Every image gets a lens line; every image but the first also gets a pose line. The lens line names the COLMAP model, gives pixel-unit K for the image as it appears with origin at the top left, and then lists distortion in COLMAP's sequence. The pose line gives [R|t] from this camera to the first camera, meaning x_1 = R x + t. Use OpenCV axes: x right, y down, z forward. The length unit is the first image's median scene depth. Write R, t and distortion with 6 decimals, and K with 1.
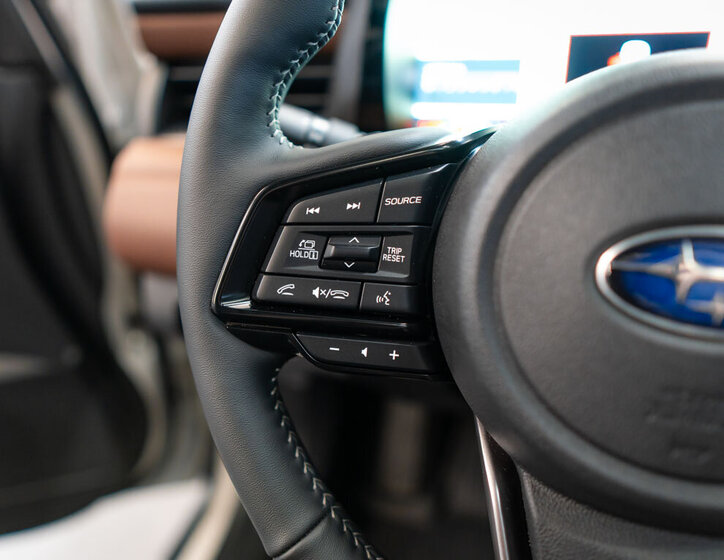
lens RADIAL K [[593.6, 0, 347.1], [0, 593.6, 278.2], [0, 0, 1]] dist [-0.019640, -0.000224]
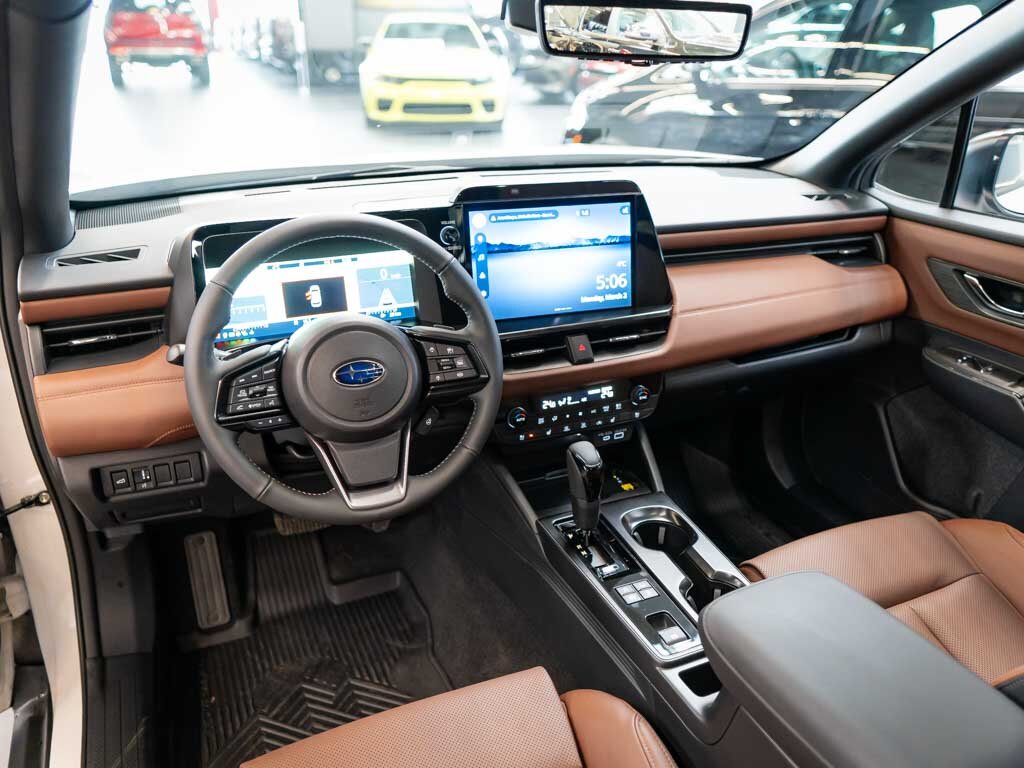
lens RADIAL K [[799.3, 0, 537.0], [0, 799.3, 394.8], [0, 0, 1]] dist [0.001024, -0.025767]
pose [[0.735256, -0.219430, 0.641287, -1.583245], [0.269909, 0.962679, 0.019942, 0.283623], [-0.621729, 0.158427, 0.767042, -3.065641]]
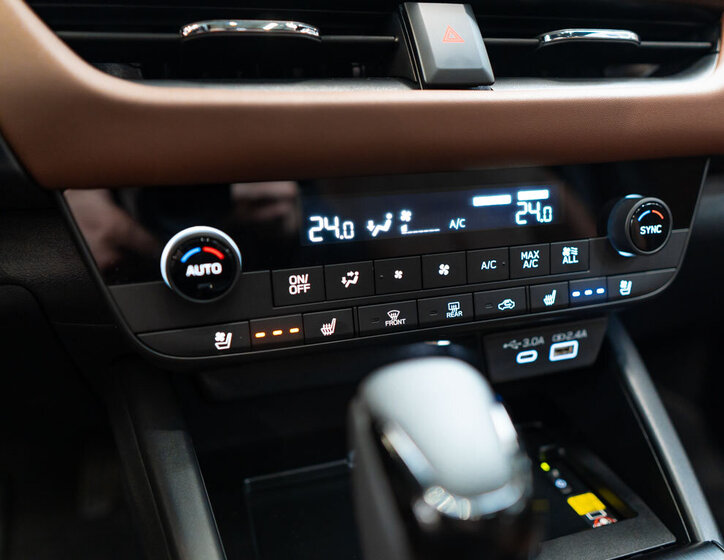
lens RADIAL K [[593.6, 0, 378.6], [0, 593.6, 275.6], [0, 0, 1]] dist [-0.019640, -0.000224]
pose [[0.812537, -0.146396, 0.564226, 1.419960], [0.237532, 0.967095, -0.091141, 0.701380], [-0.532317, 0.208077, 0.820574, 0.149965]]
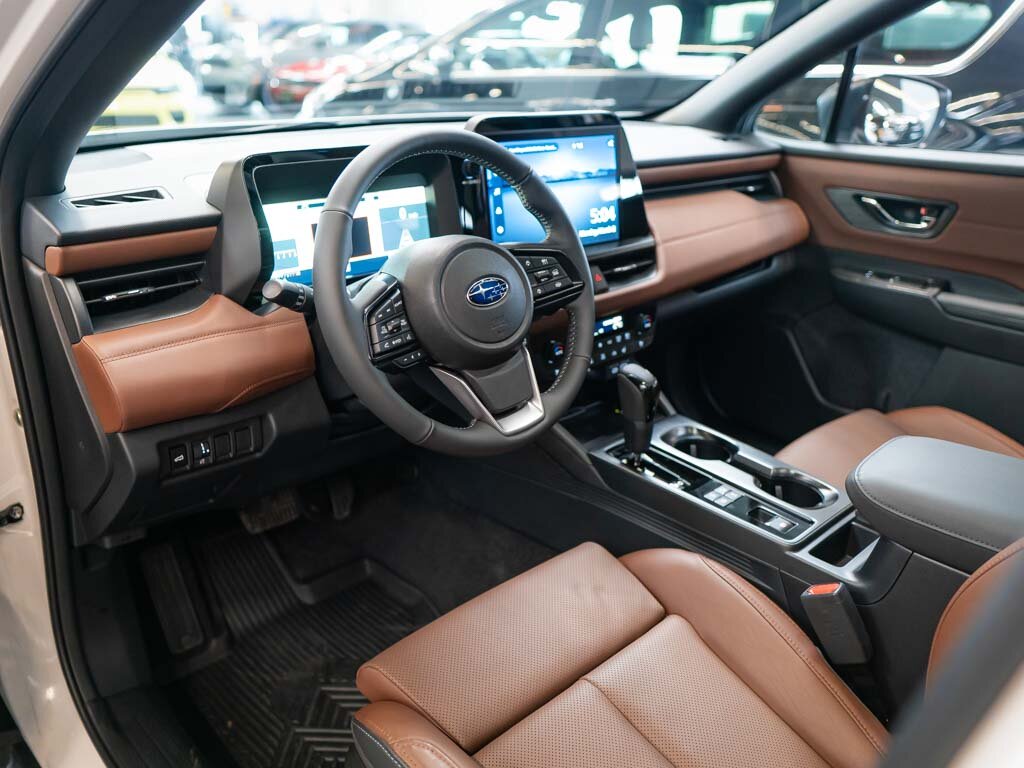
lens RADIAL K [[799.3, 0, 493.0], [0, 799.3, 394.6], [0, 0, 1]] dist [0.001024, -0.025767]
pose [[0.497044, -0.282500, 0.820452, -2.871143], [0.374150, 0.922883, 0.091102, 0.133084], [-0.782917, 0.261690, 0.564411, -1.406972]]
